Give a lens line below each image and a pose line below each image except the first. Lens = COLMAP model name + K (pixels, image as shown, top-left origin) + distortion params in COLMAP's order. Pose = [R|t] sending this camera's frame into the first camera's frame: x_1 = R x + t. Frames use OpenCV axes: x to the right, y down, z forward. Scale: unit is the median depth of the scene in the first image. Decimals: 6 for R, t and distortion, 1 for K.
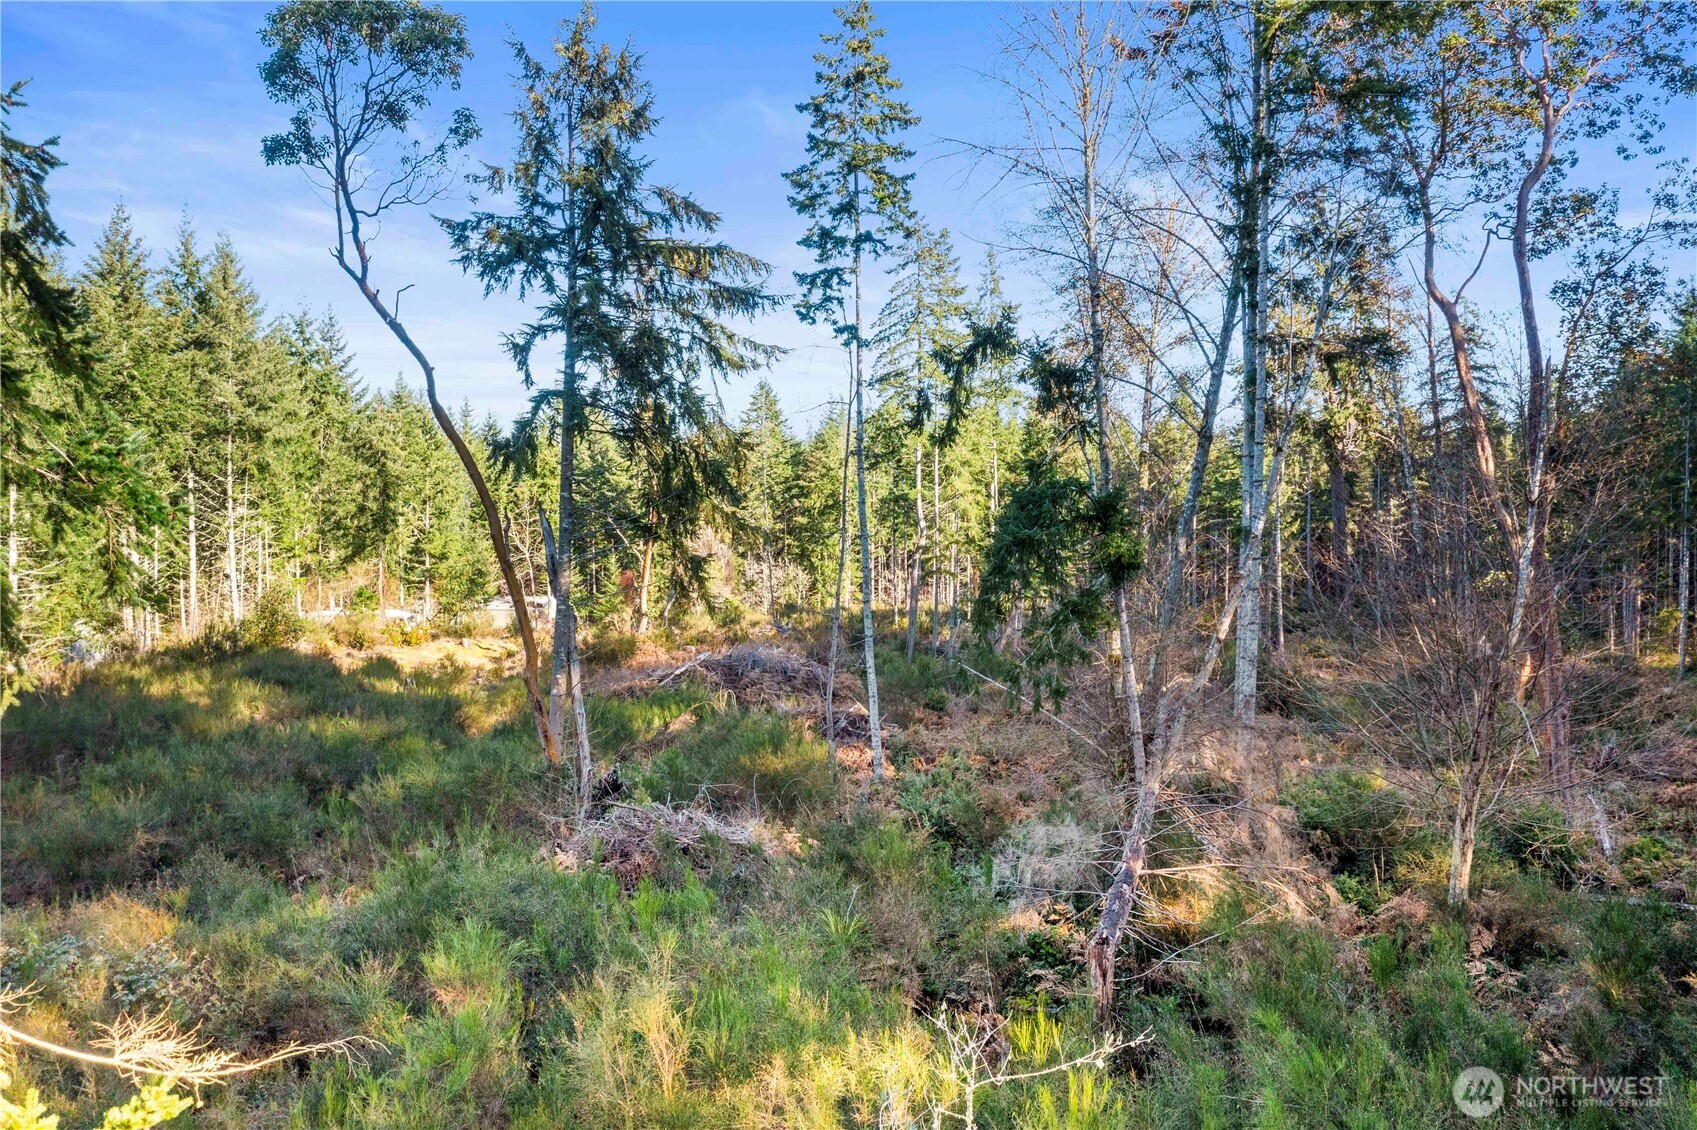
lens RADIAL K [[1411.7, 0, 843.4], [0, 1411.7, 567.8], [0, 0, 1]] dist [0.031167, 0.017452]
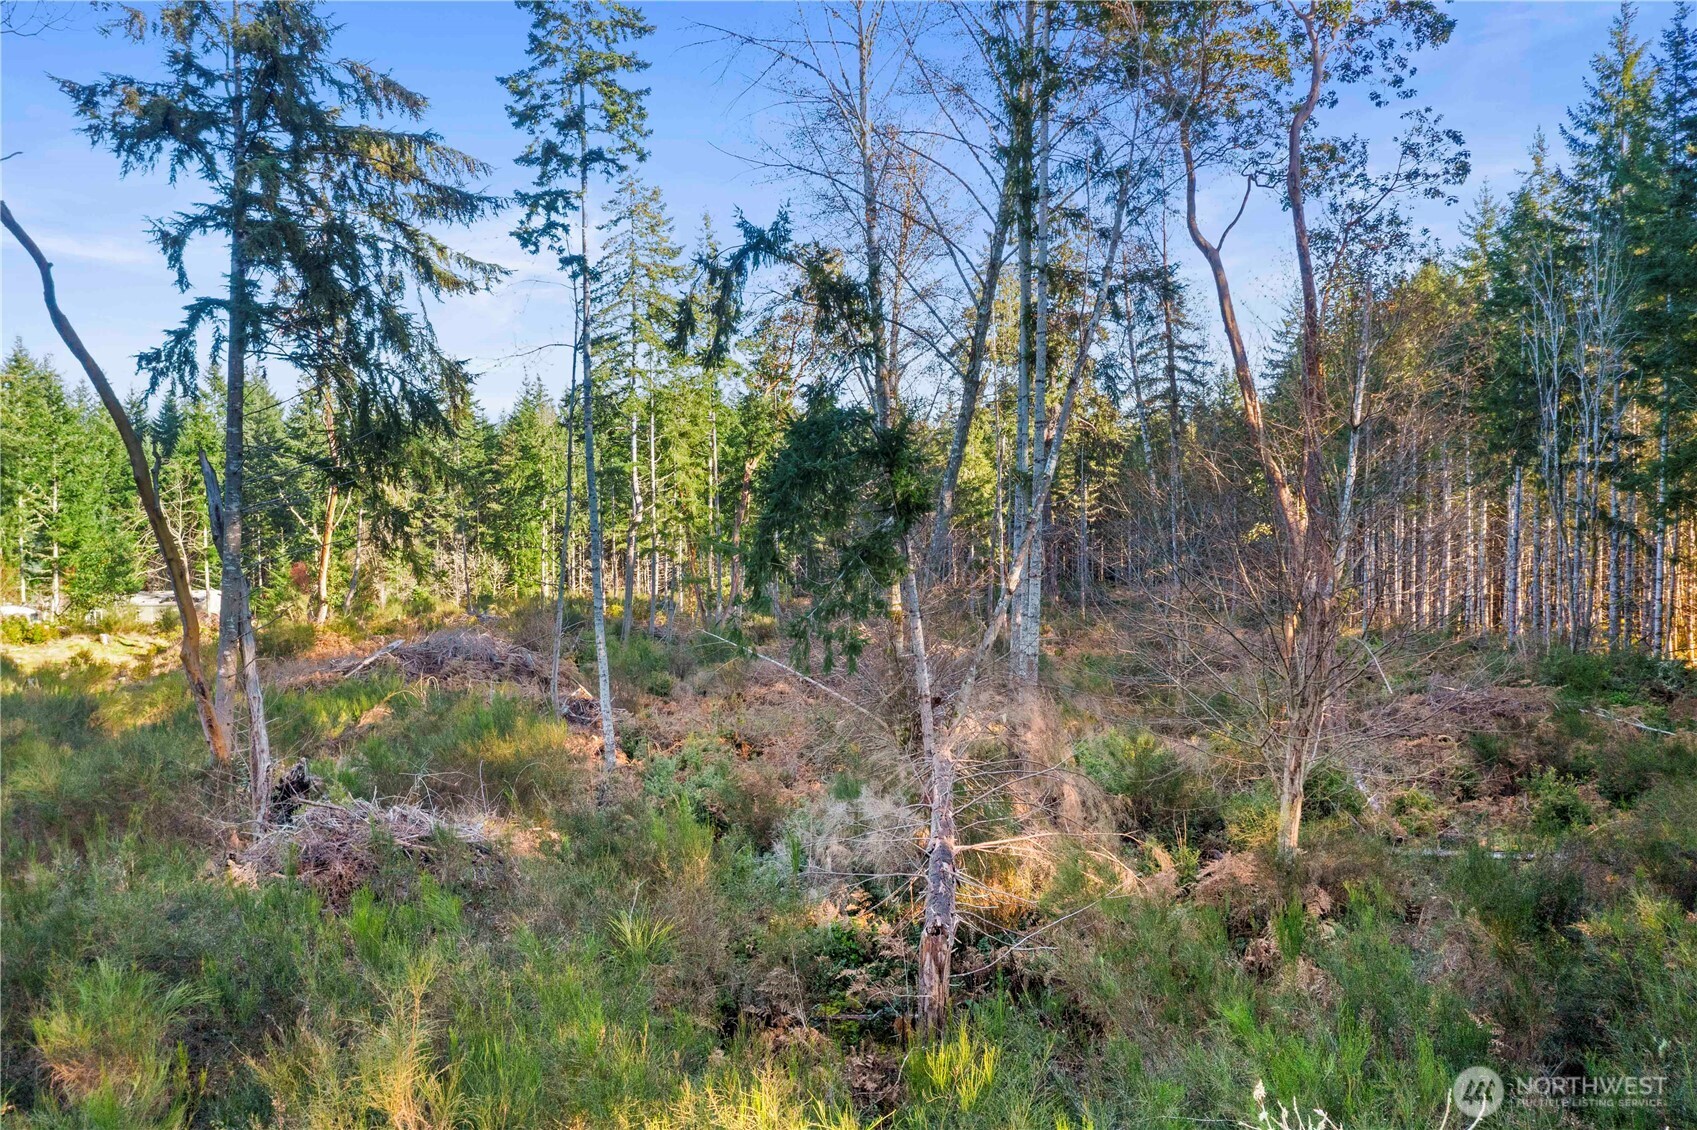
lens RADIAL K [[1411.7, 0, 848.3], [0, 1411.7, 560.0], [0, 0, 1]] dist [0.031167, 0.017452]
pose [[0.975899, -0.008537, 0.218057, -0.030363], [0.009295, 0.999954, -0.002451, 0.029069], [-0.218026, 0.004419, 0.975933, 0.121945]]
